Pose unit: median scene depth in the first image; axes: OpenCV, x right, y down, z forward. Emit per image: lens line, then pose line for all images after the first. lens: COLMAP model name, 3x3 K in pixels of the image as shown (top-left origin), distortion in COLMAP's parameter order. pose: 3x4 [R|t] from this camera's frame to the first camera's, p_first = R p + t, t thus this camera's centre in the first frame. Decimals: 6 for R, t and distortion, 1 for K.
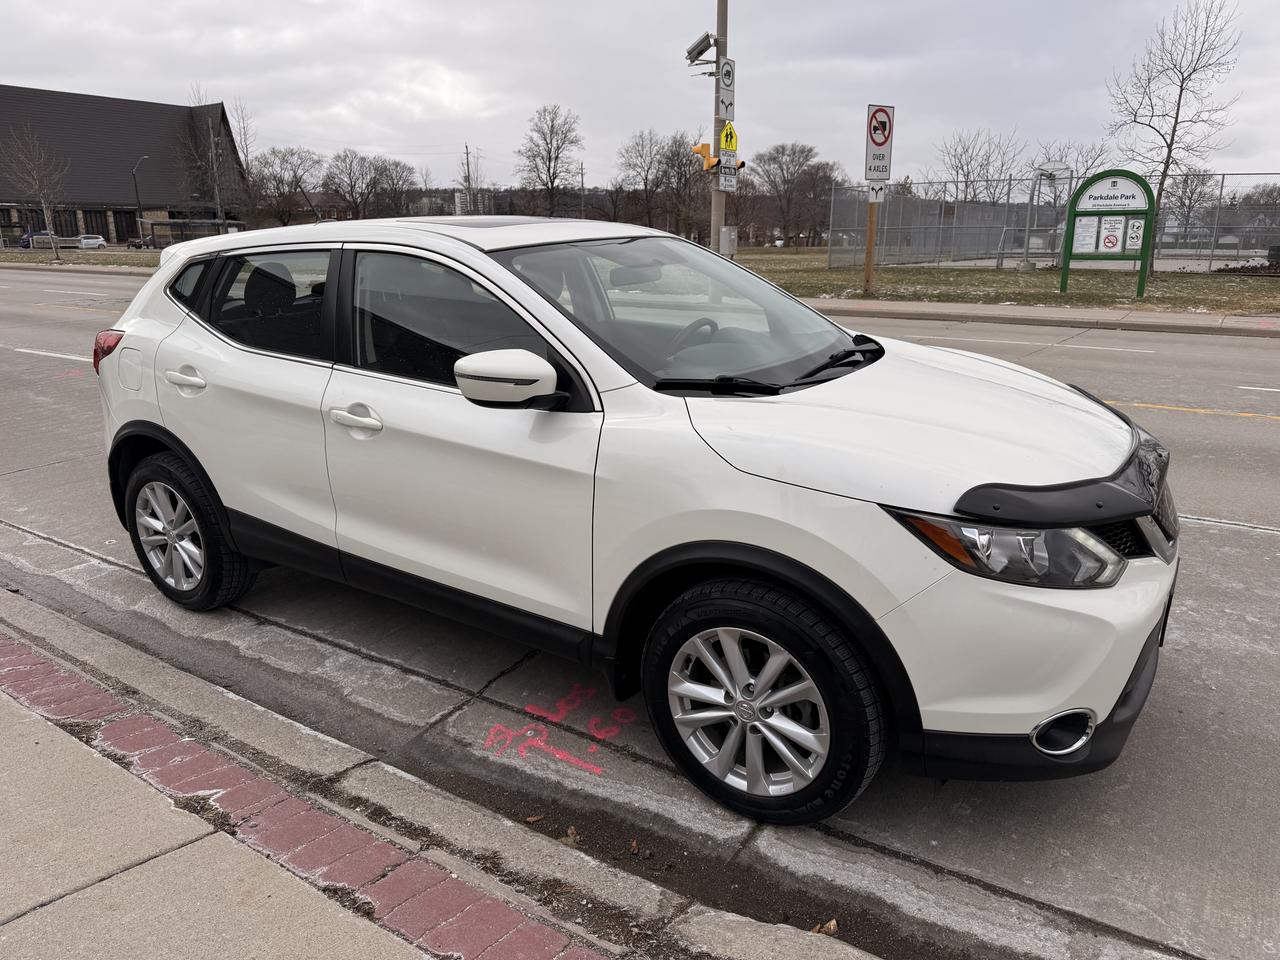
lens RADIAL K [[897.3, 0, 651.2], [0, 897.3, 476.4], [0, 0, 1]] dist [0.042415, -0.061349]
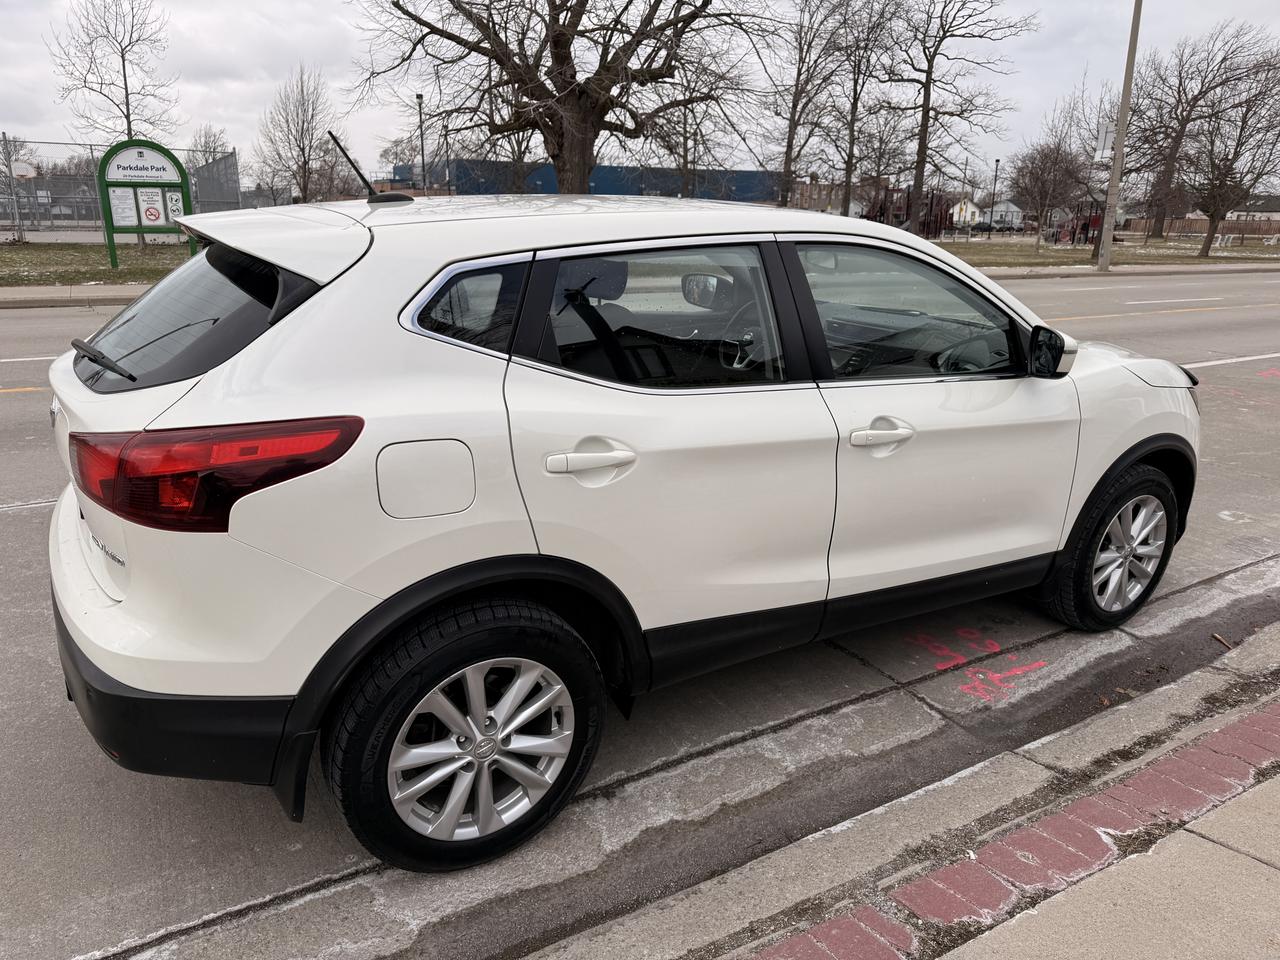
lens RADIAL K [[902.3, 0, 641.2], [0, 902.3, 474.2], [0, 0, 1]] dist [0.020019, -0.021738]
pose [[0.439752, -0.240586, 0.865296, -1.119296], [0.217126, 0.963353, 0.157503, -0.199229], [-0.871478, 0.118616, 0.475874, 0.741438]]
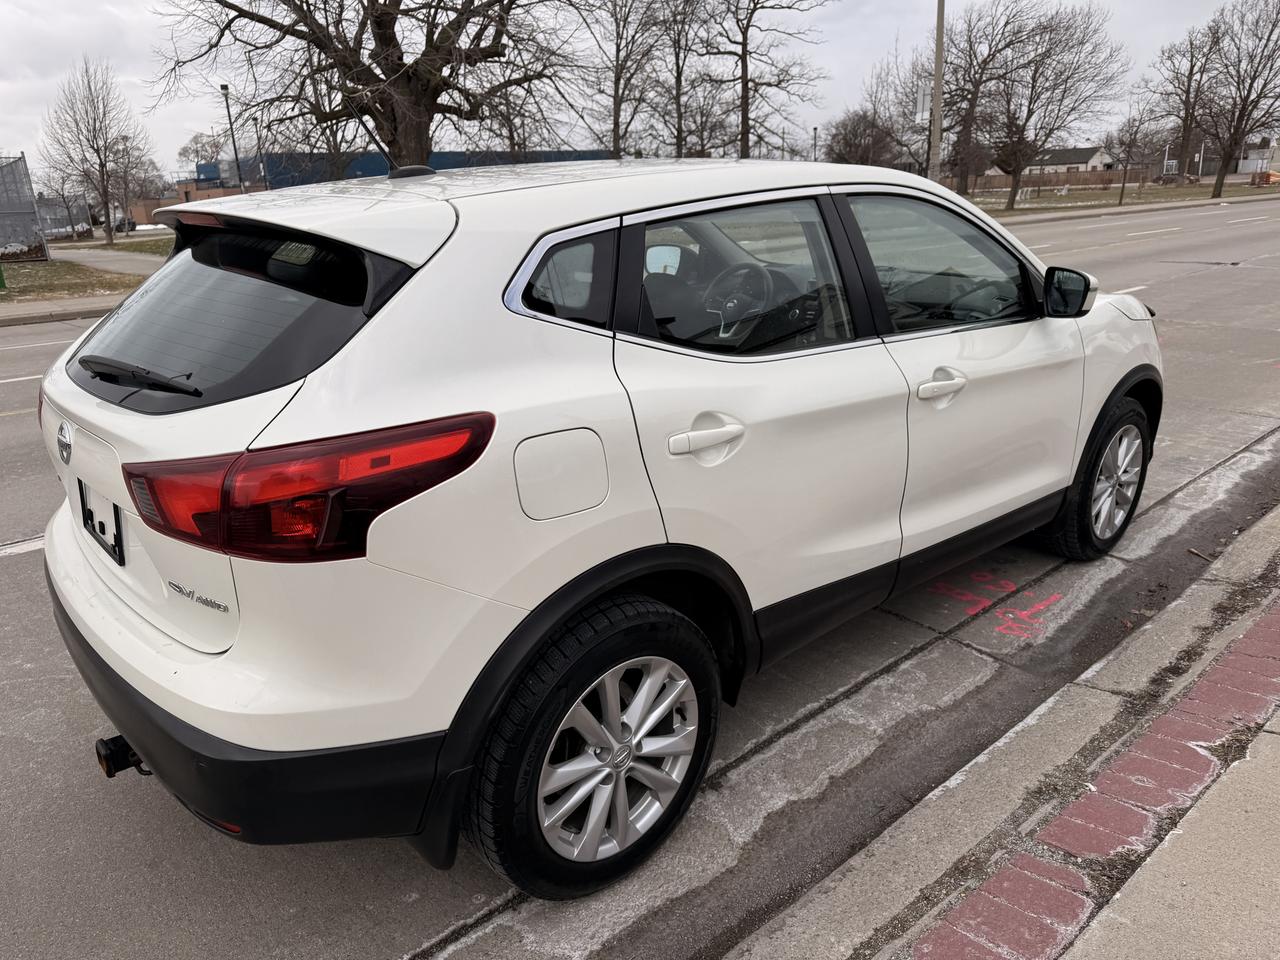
lens RADIAL K [[904.4, 0, 640.0], [0, 904.4, 480.0], [0, 0, 1]] dist [0.019839, -0.023810]
pose [[0.271295, -0.298945, 0.914894, -1.150547], [0.287766, 0.932257, 0.219287, -0.235142], [-0.918471, 0.203784, 0.338943, 0.925801]]
